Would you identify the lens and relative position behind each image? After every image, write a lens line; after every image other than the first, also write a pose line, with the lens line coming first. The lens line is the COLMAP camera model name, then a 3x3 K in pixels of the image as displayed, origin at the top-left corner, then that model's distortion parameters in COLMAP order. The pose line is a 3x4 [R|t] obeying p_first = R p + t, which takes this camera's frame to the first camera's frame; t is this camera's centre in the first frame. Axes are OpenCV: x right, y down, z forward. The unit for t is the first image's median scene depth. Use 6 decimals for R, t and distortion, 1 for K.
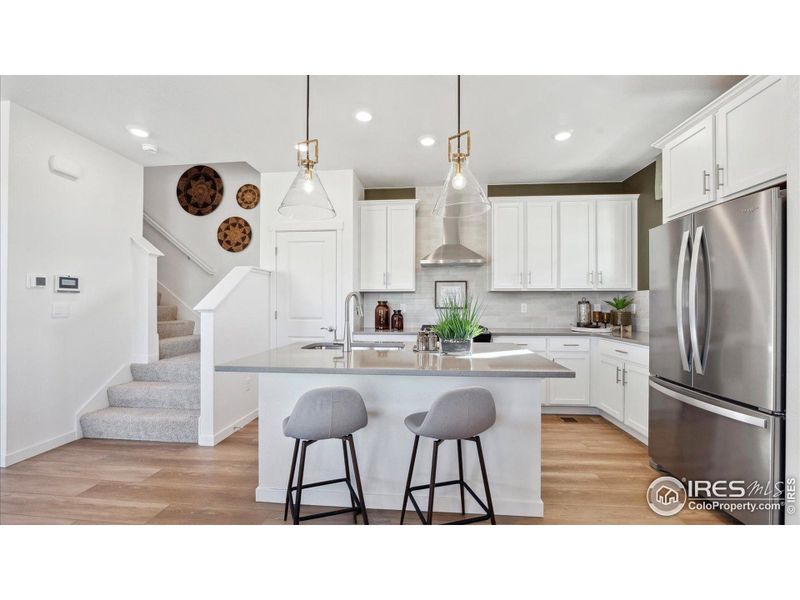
lens RADIAL K [[333.0, 0, 397.9], [0, 333.0, 303.0], [0, 0, 1]] dist [-0.011926, 0.000125]
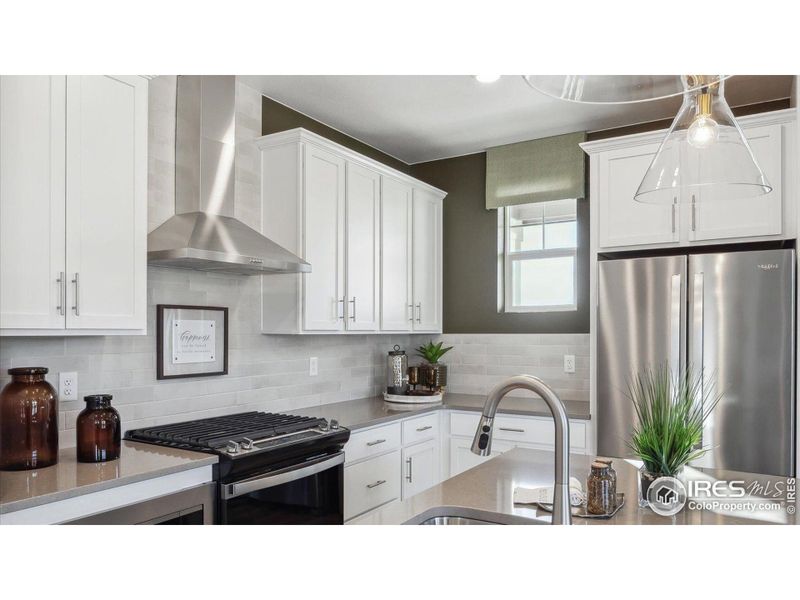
lens RADIAL K [[584.2, 0, 390.6], [0, 584.2, 331.0], [0, 0, 1]] dist [-0.009449, -0.000326]
pose [[0.455883, -0.000409, 0.890039, -0.358521], [-0.004838, 0.999984, 0.002938, -0.041552], [-0.890026, -0.005645, 0.455874, 0.497765]]
